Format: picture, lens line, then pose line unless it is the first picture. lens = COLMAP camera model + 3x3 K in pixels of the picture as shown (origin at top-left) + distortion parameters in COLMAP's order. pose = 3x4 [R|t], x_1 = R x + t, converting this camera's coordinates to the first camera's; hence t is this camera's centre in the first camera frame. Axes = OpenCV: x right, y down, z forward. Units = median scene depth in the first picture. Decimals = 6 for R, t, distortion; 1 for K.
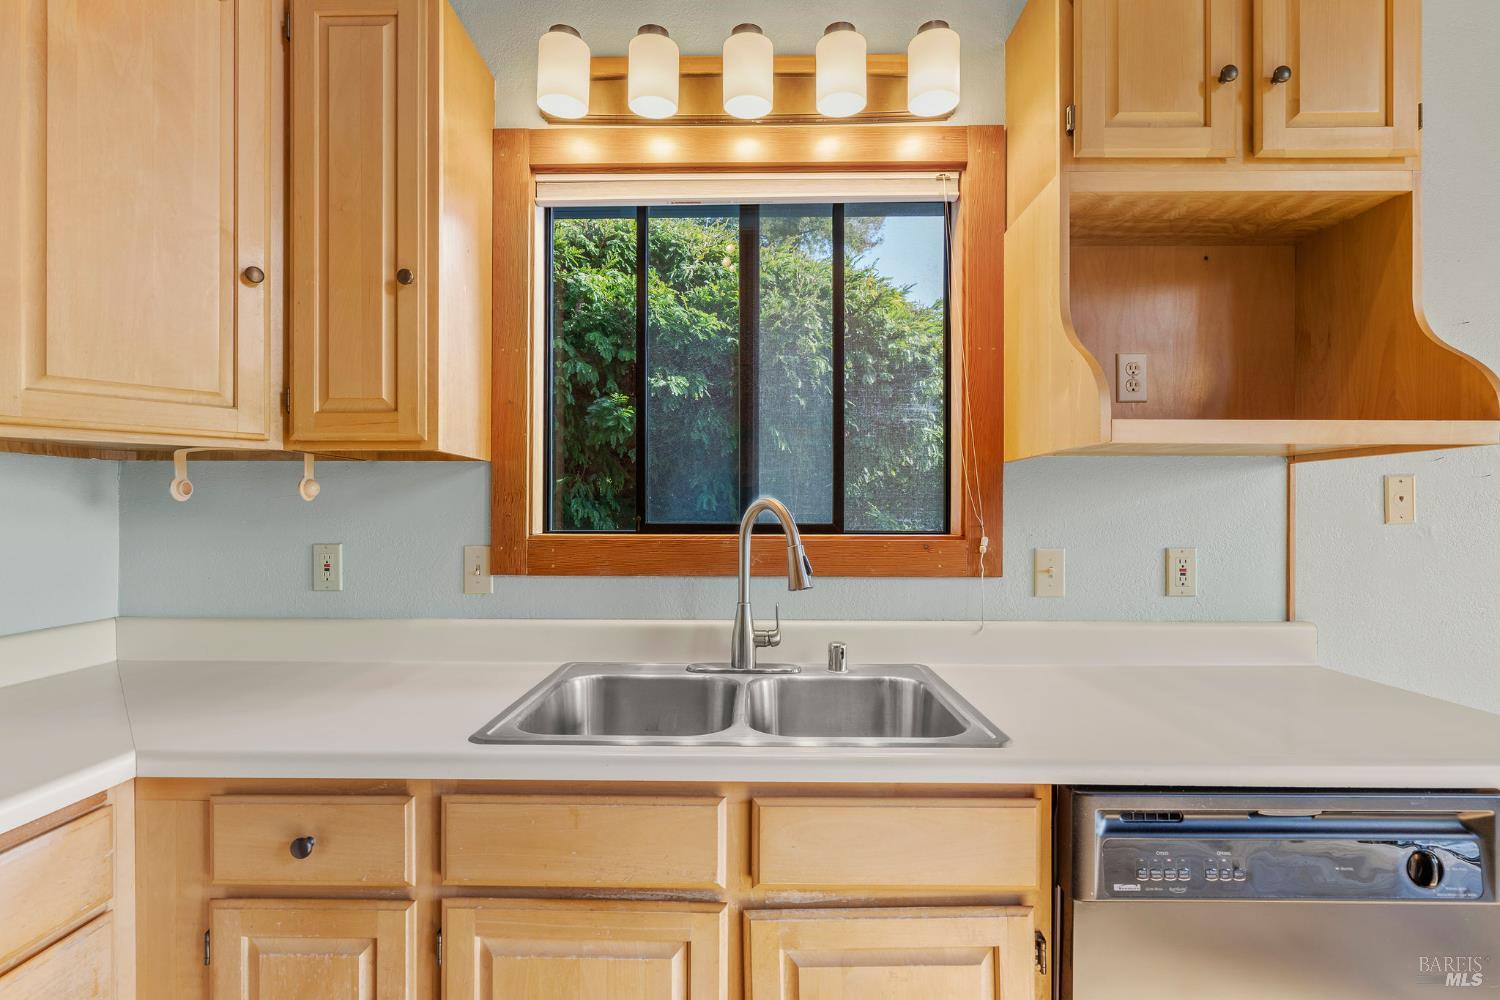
lens RADIAL K [[696.6, 0, 745.4], [0, 696.6, 511.9], [0, 0, 1]] dist [0.001309, 0.000317]
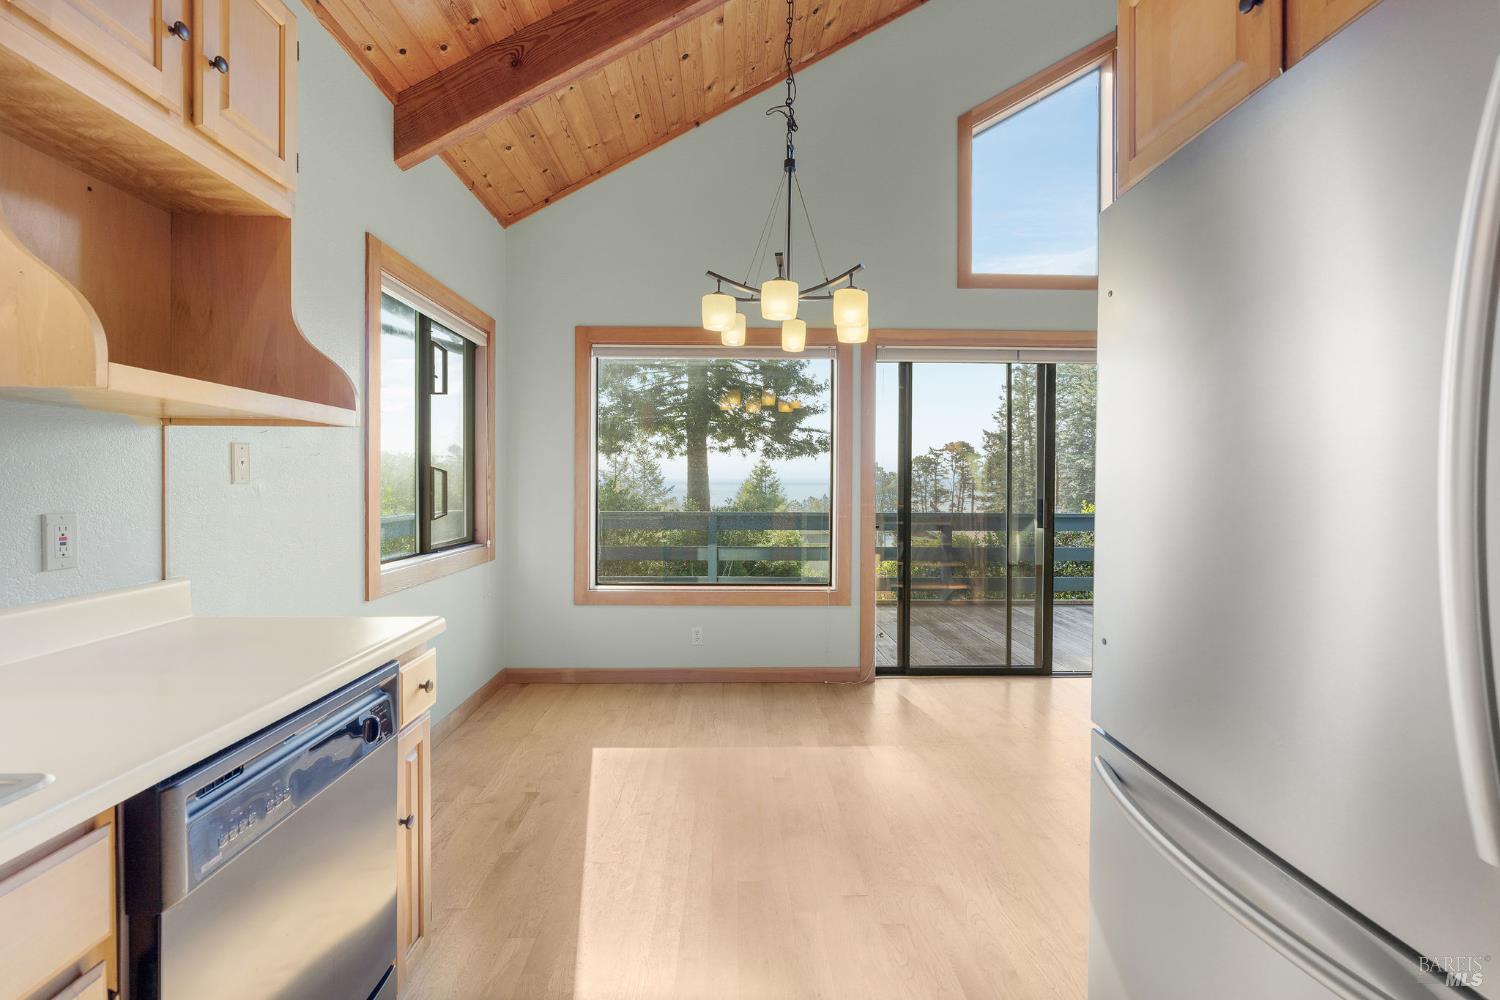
lens RADIAL K [[674.7, 0, 749.9], [0, 674.7, 484.5], [0, 0, 1]] dist [0.011941, -0.000118]
pose [[-0.044140, -0.008900, 0.998986, -0.286307], [-0.007533, 0.999935, 0.008576, 0.002219], [-0.998997, -0.007147, -0.044204, 0.208256]]
